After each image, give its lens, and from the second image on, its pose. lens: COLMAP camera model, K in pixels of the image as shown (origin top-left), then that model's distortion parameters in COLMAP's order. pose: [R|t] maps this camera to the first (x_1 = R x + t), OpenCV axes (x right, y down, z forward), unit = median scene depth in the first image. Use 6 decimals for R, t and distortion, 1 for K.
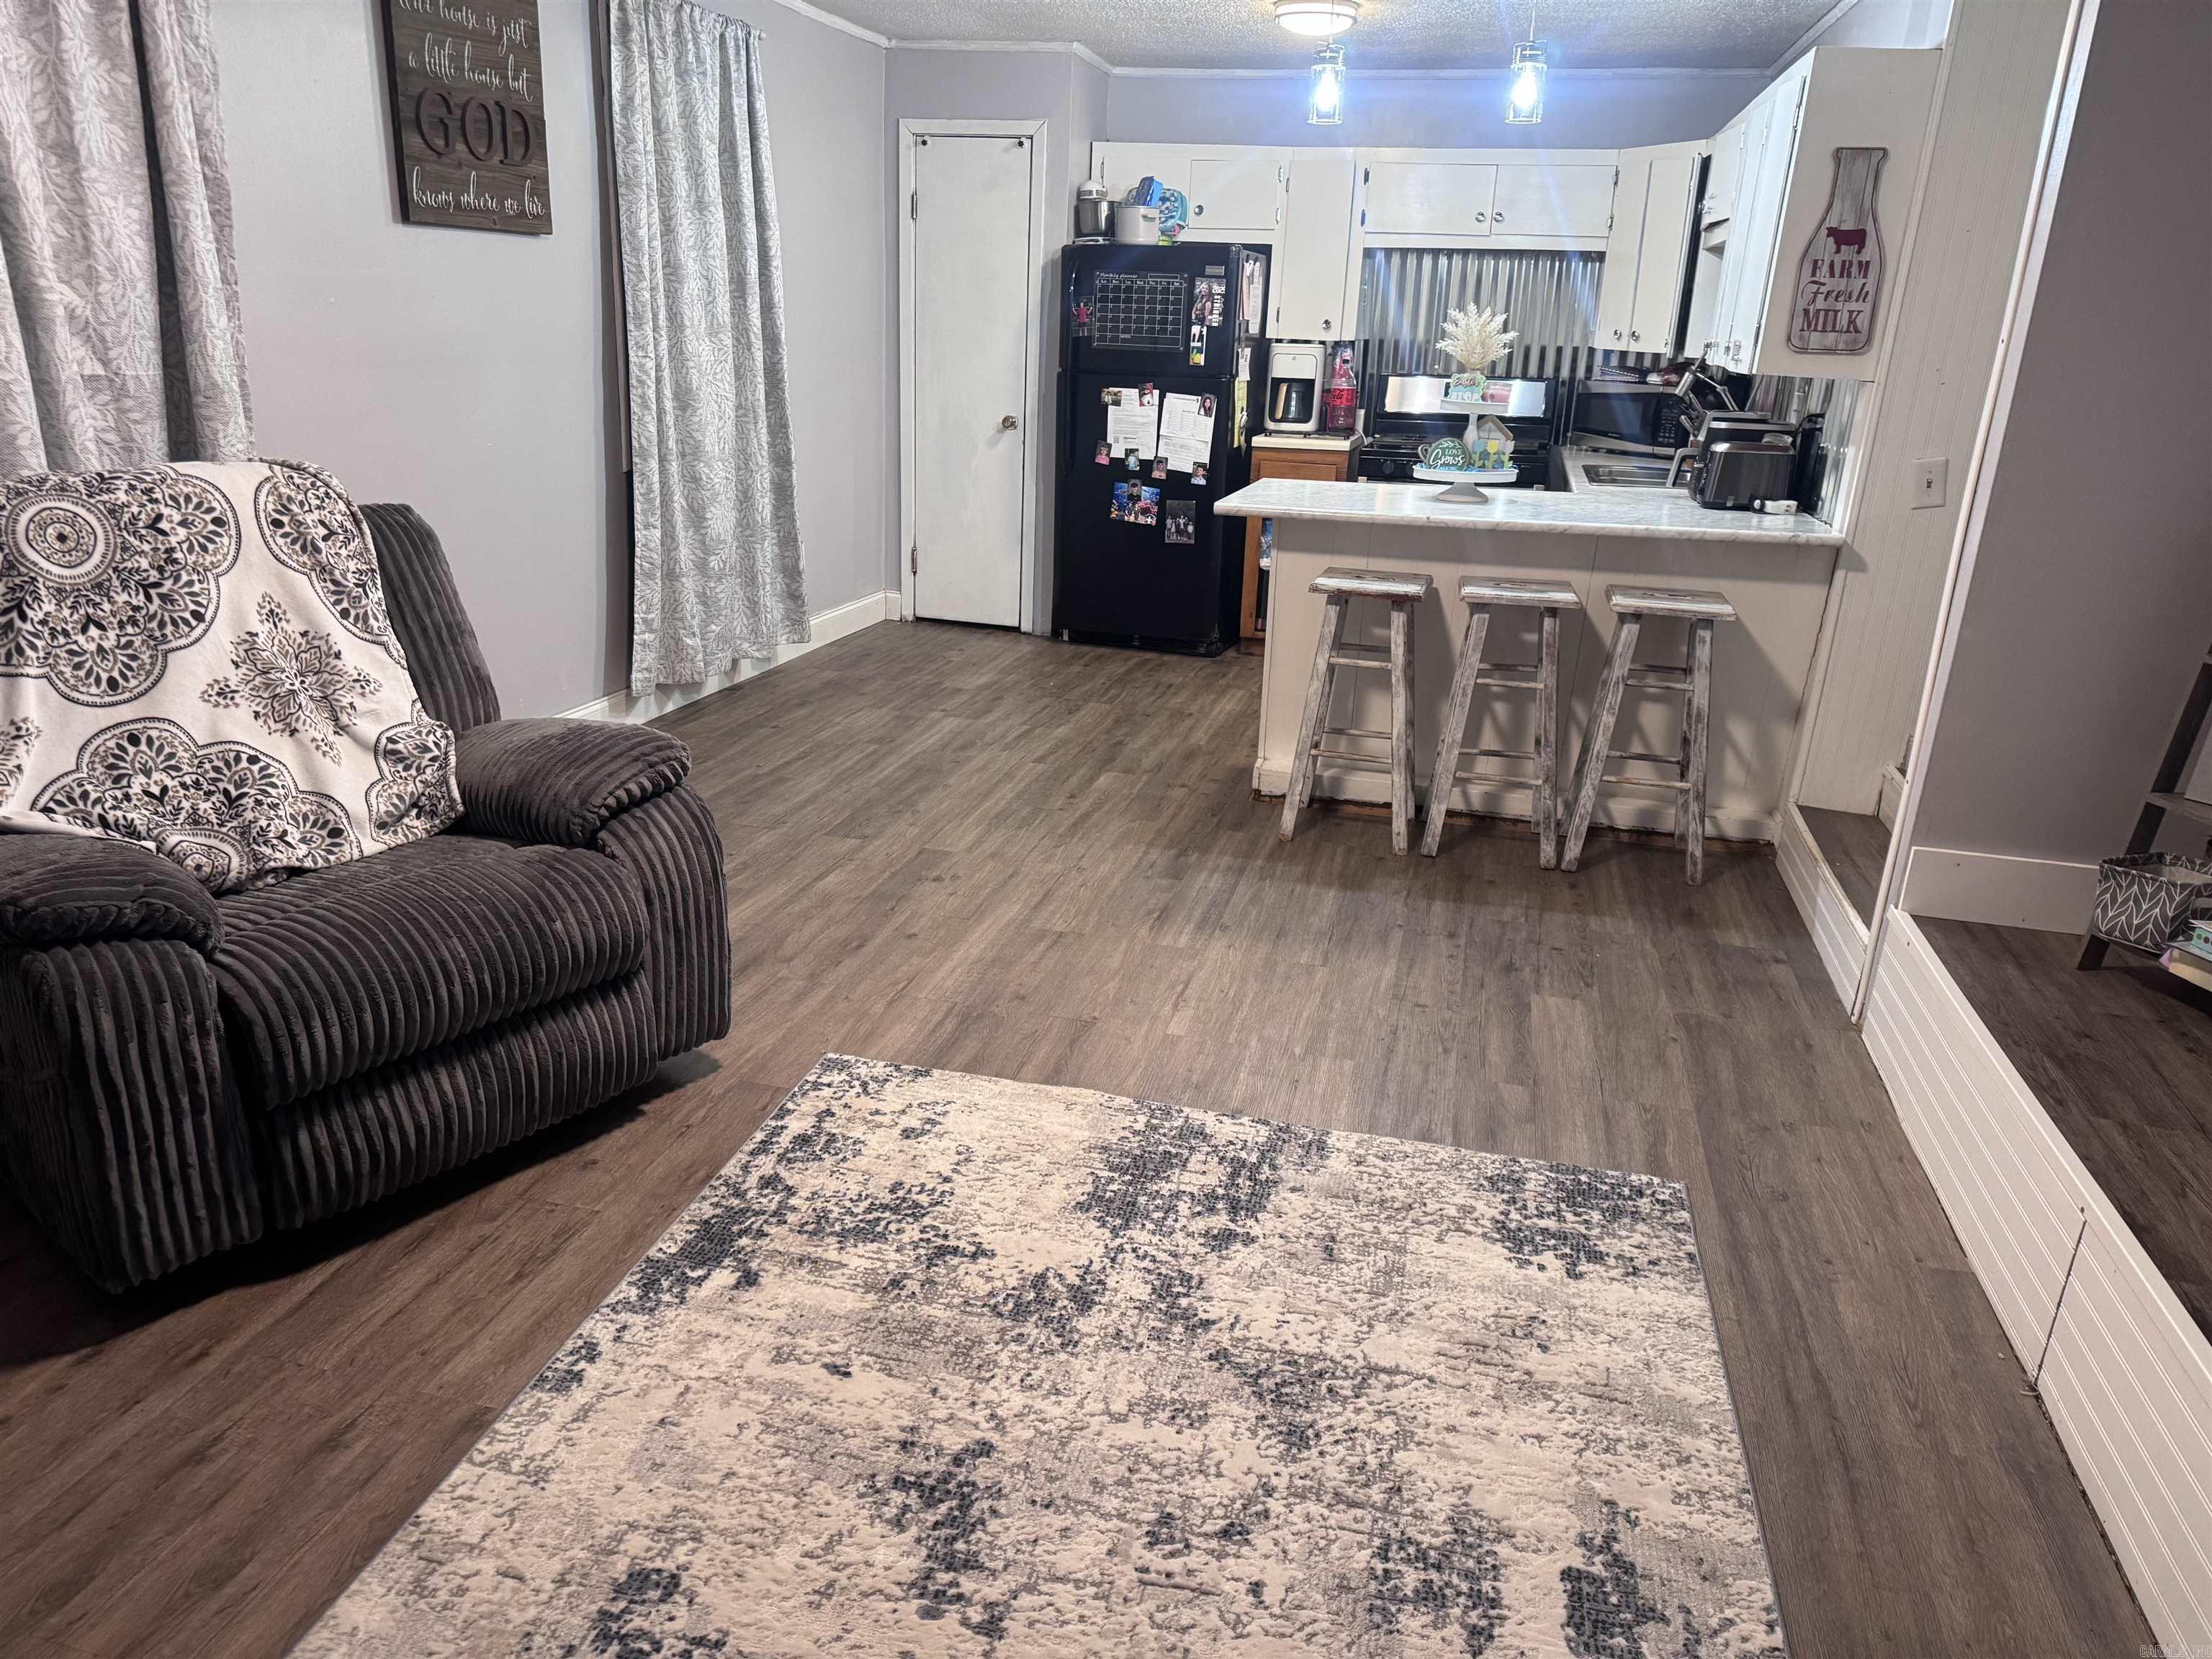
lens RADIAL K [[1570.0, 0, 1109.8], [0, 1570.0, 844.9], [0, 0, 1]] dist [0.037501, -0.010072]
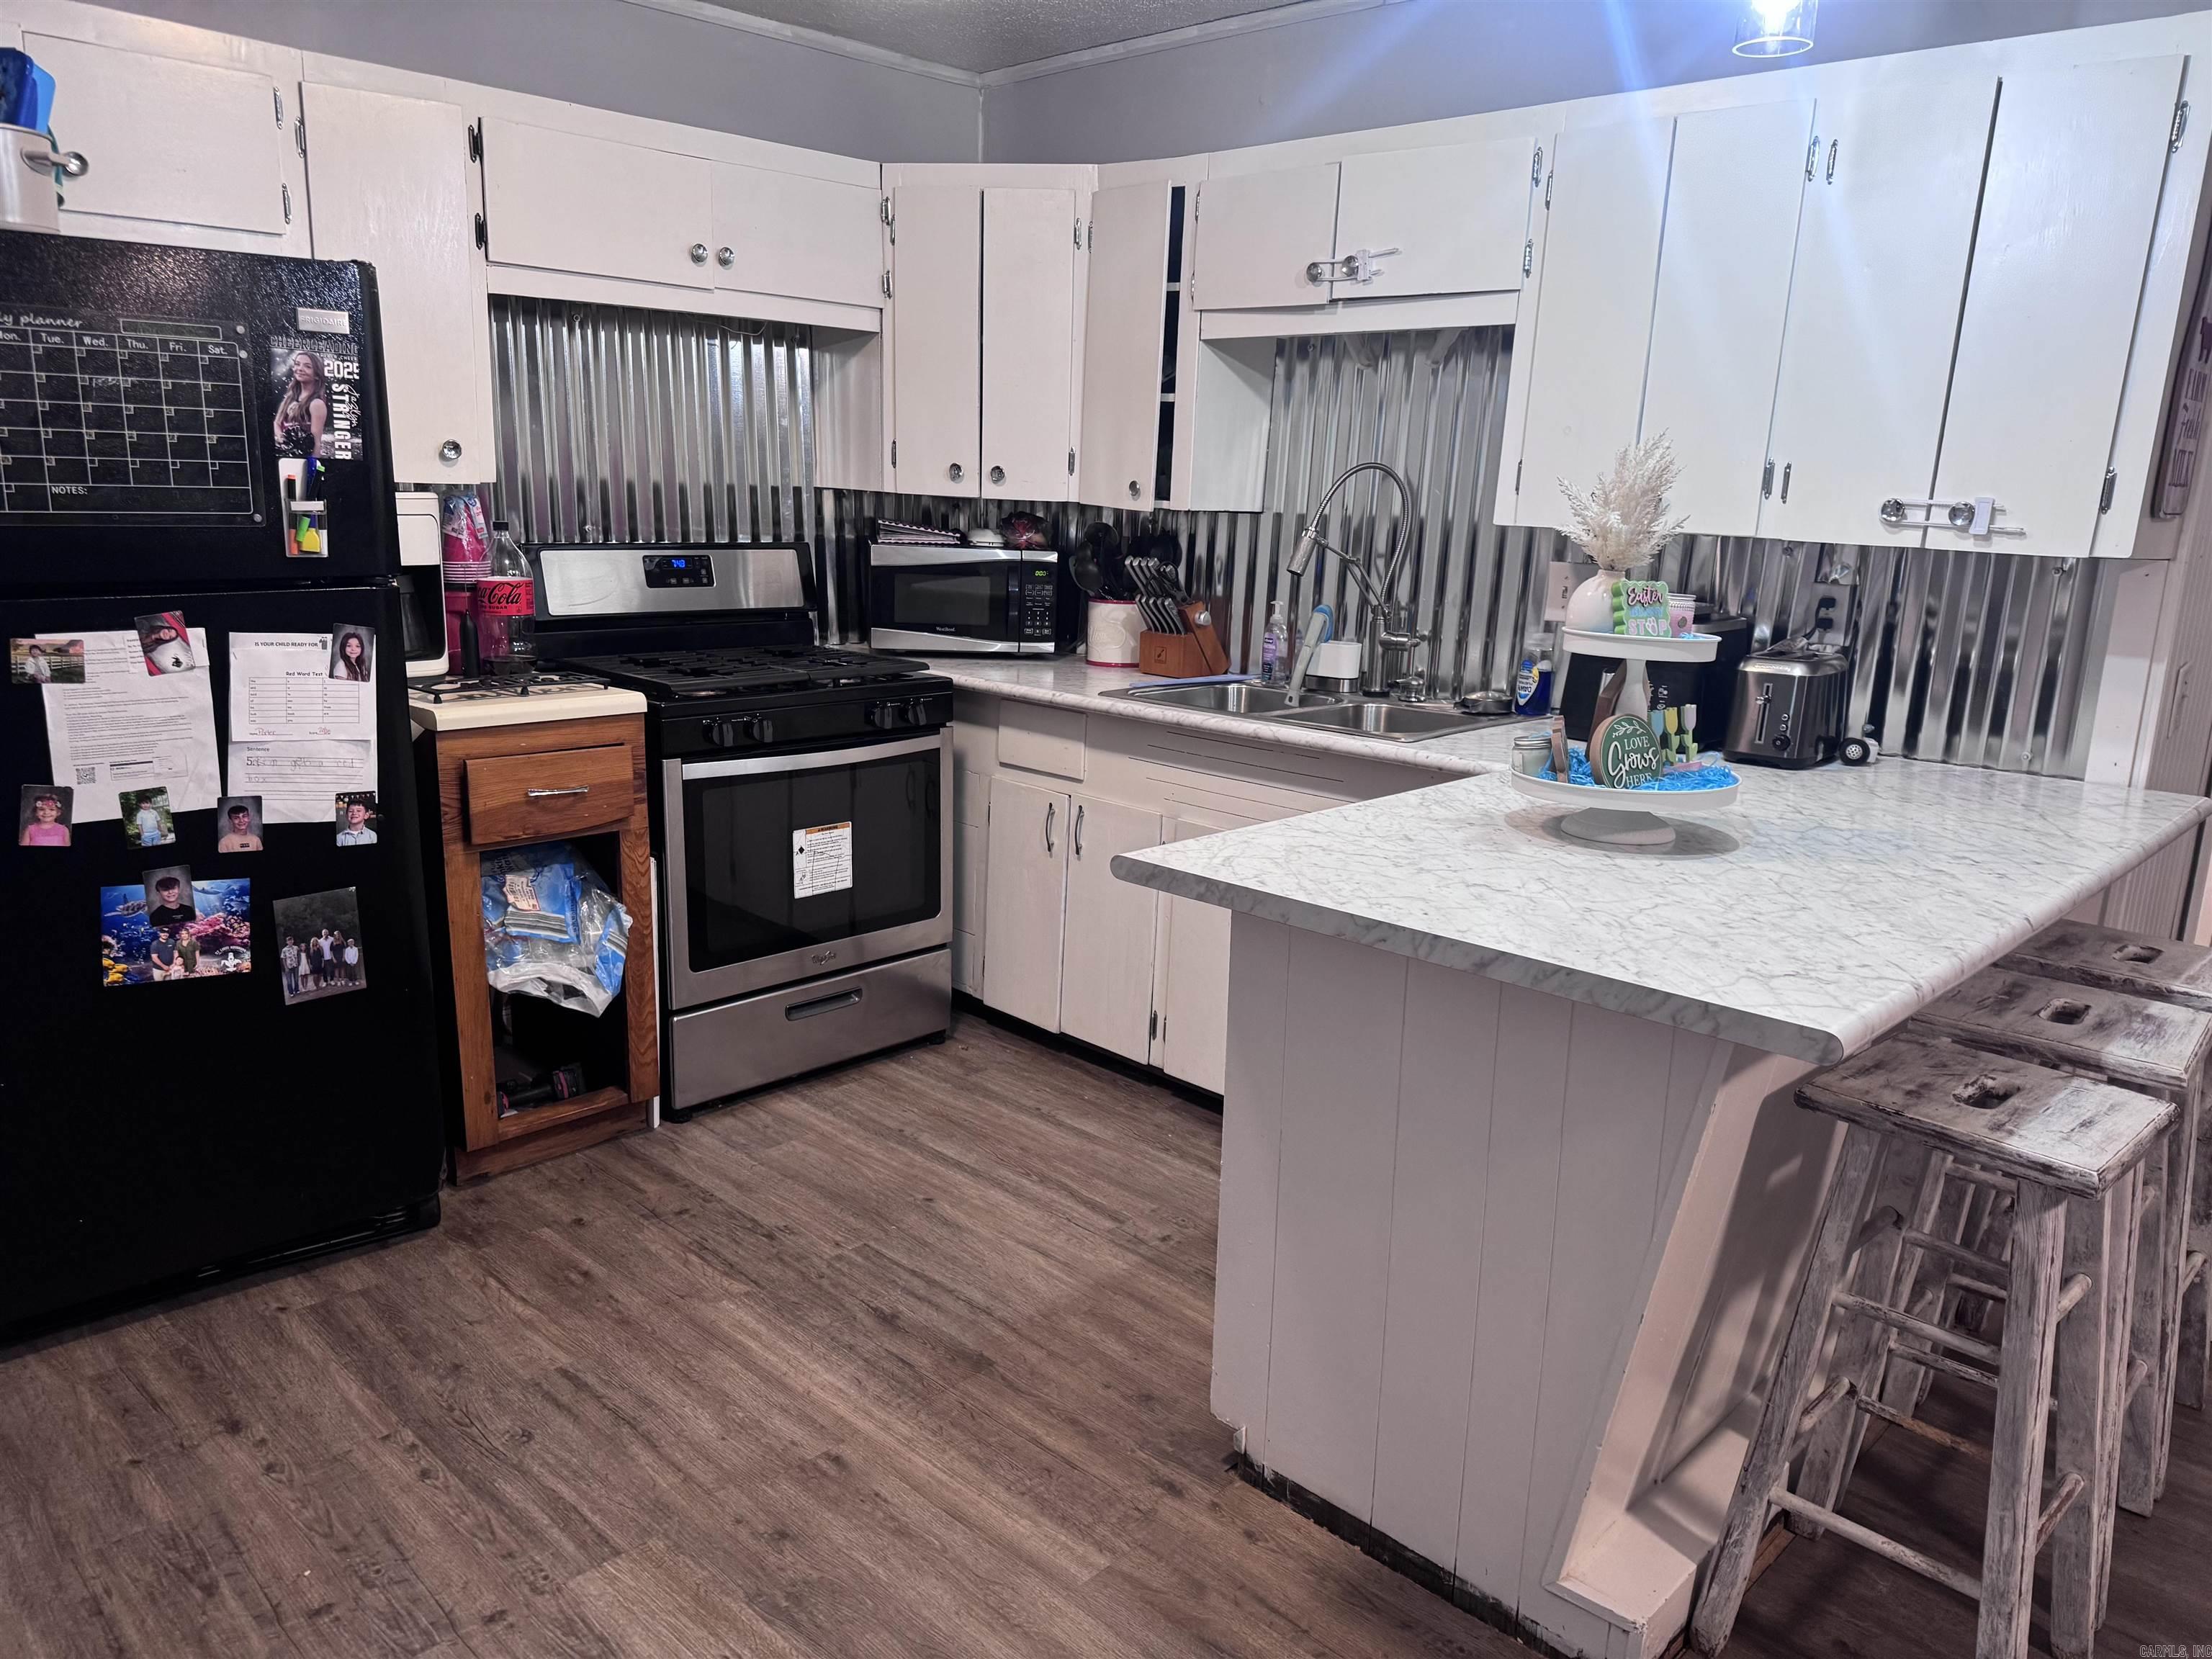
lens RADIAL K [[1570.0, 0, 1103.6], [0, 1570.0, 830.7], [0, 0, 1]] dist [0.037501, -0.010072]
pose [[0.515394, -0.212088, 0.830294, -0.278658], [0.263585, 0.961153, 0.081898, -0.337775], [-0.815409, 0.176643, 0.551276, 0.976912]]
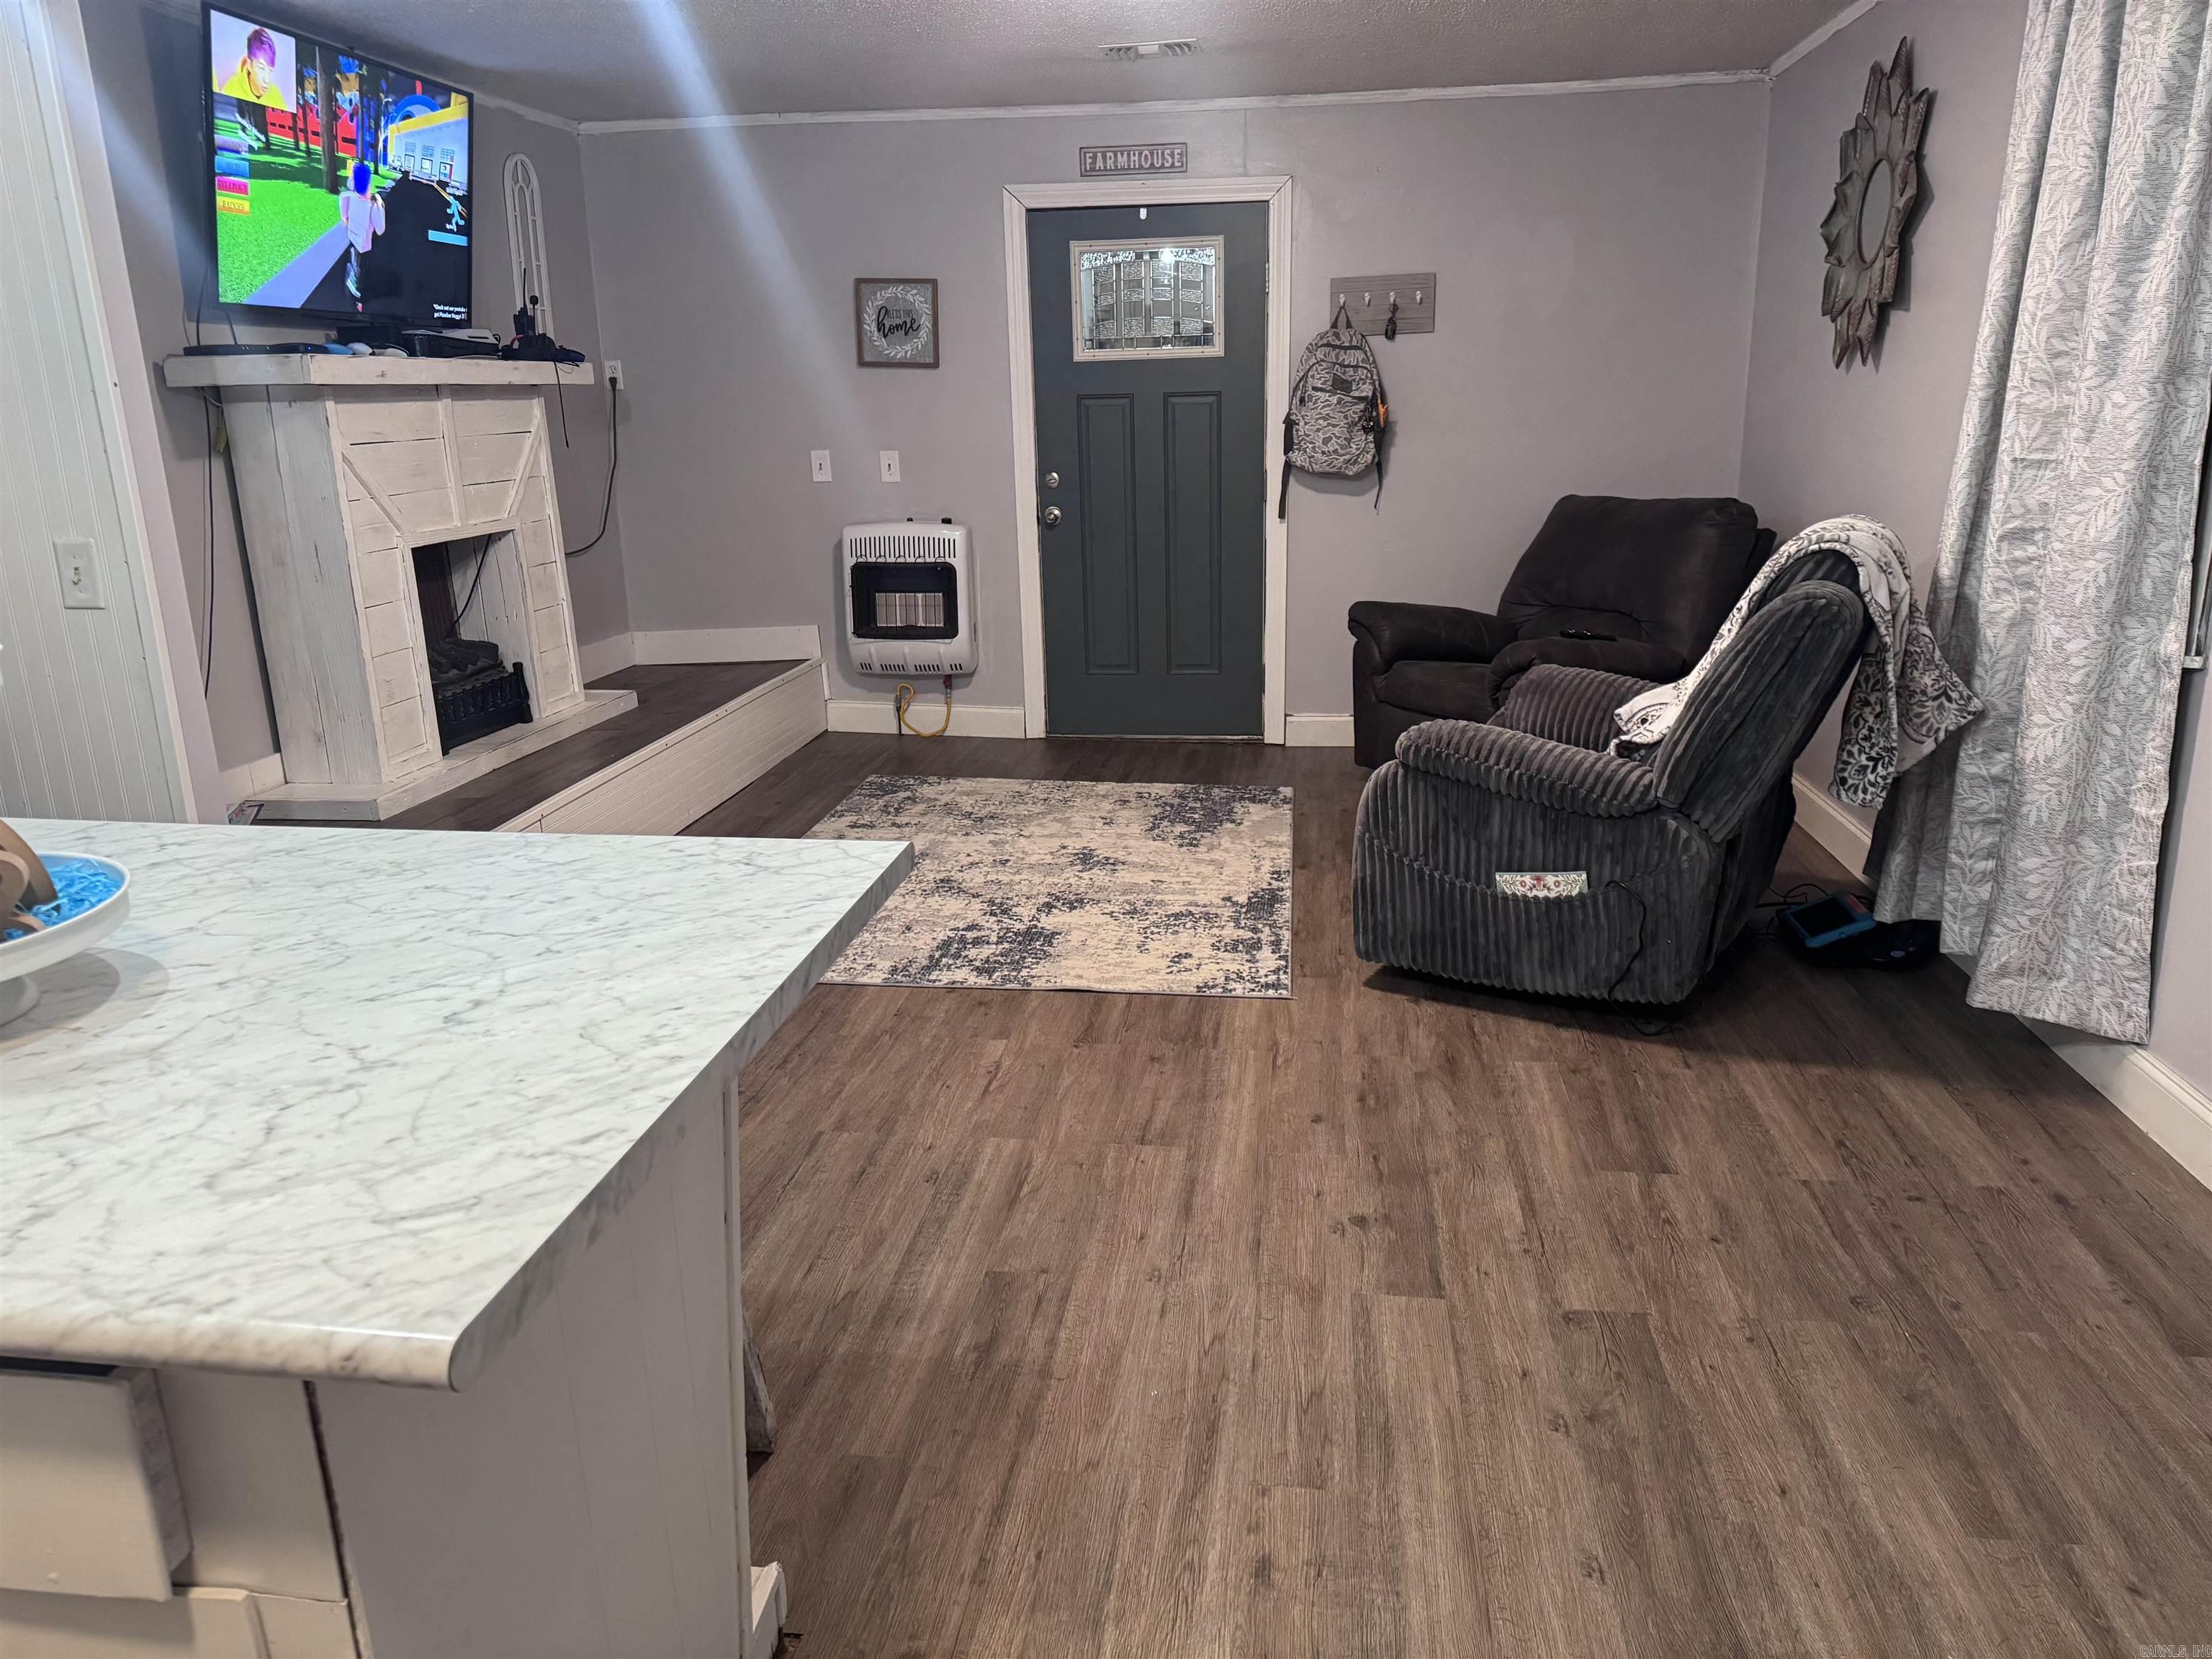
lens RADIAL K [[1570.0, 0, 1113.3], [0, 1570.0, 820.8], [0, 0, 1]] dist [0.037501, -0.010072]
pose [[-0.993784, 0.009646, -0.110909, 0.061227], [-0.052683, 0.836884, 0.544840, -0.446625], [0.098073, 0.547296, -0.831173, 1.366438]]
